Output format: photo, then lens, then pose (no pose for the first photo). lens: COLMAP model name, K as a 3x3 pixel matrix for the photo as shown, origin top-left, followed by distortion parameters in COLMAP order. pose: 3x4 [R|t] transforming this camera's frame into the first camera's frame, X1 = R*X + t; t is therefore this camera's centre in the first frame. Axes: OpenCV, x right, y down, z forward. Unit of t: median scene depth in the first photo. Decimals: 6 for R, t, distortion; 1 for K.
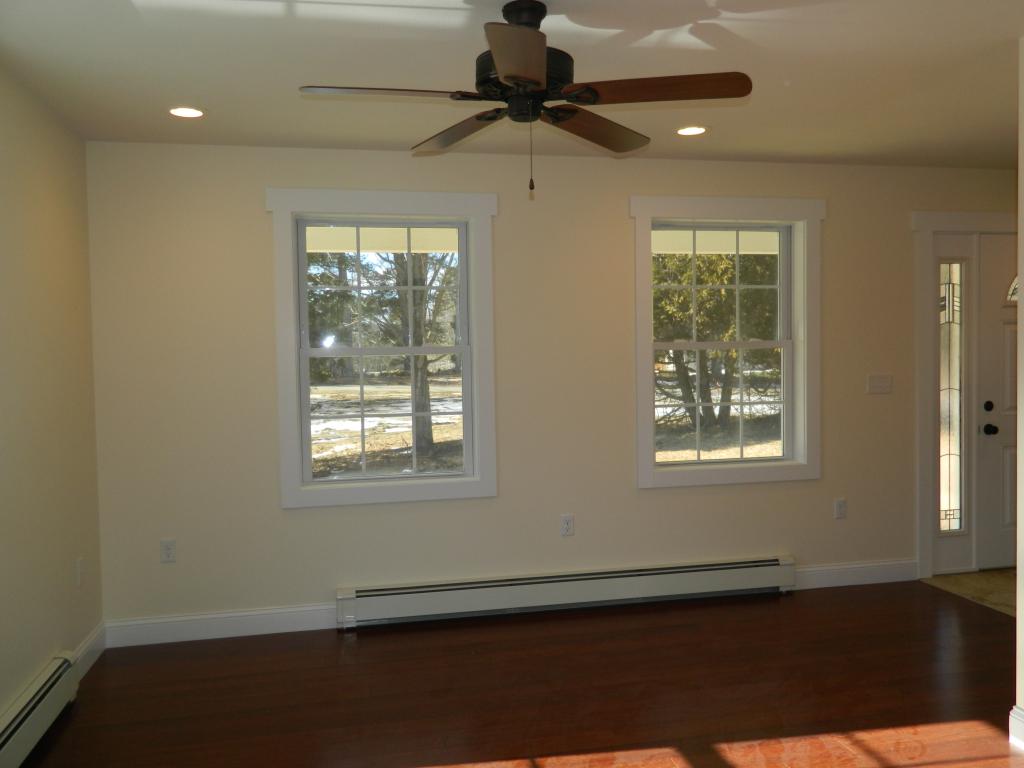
lens RADIAL K [[873.2, 0, 507.7], [0, 873.2, 375.5], [0, 0, 1]] dist [0.032584, -0.012697]
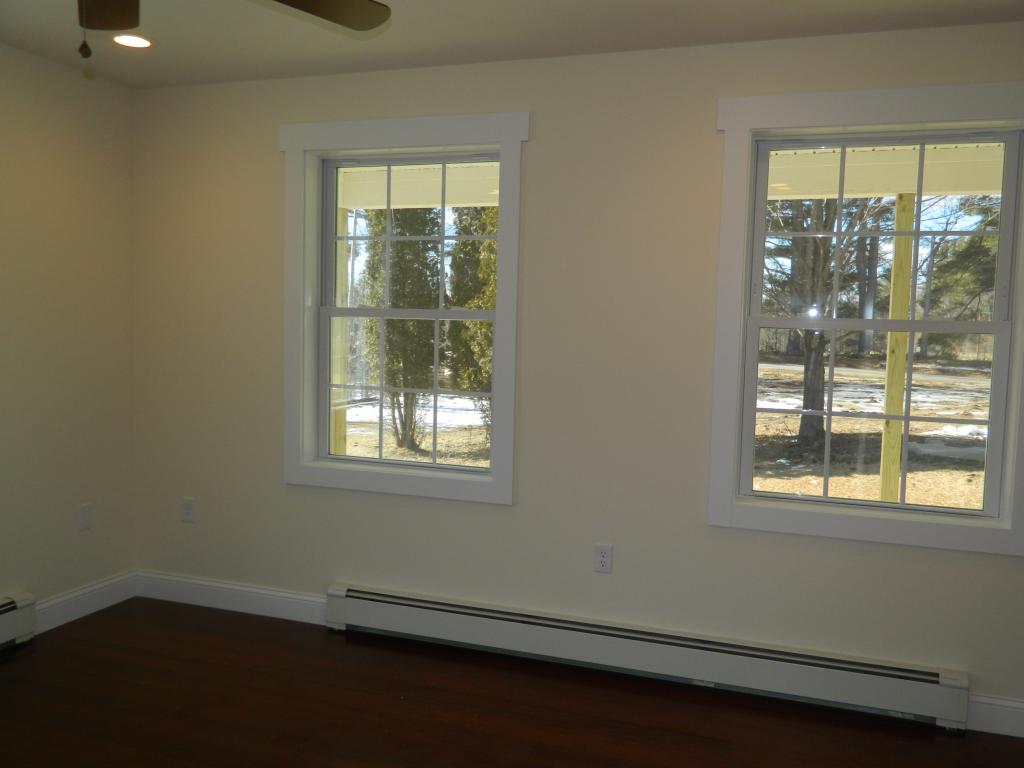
lens RADIAL K [[873.2, 0, 498.3], [0, 873.2, 377.8], [0, 0, 1]] dist [0.032584, -0.012697]
pose [[0.855592, 0.074982, -0.512192, 0.348637], [-0.058626, 0.997123, 0.048043, -0.011109], [0.514321, -0.011077, 0.857526, 0.310461]]
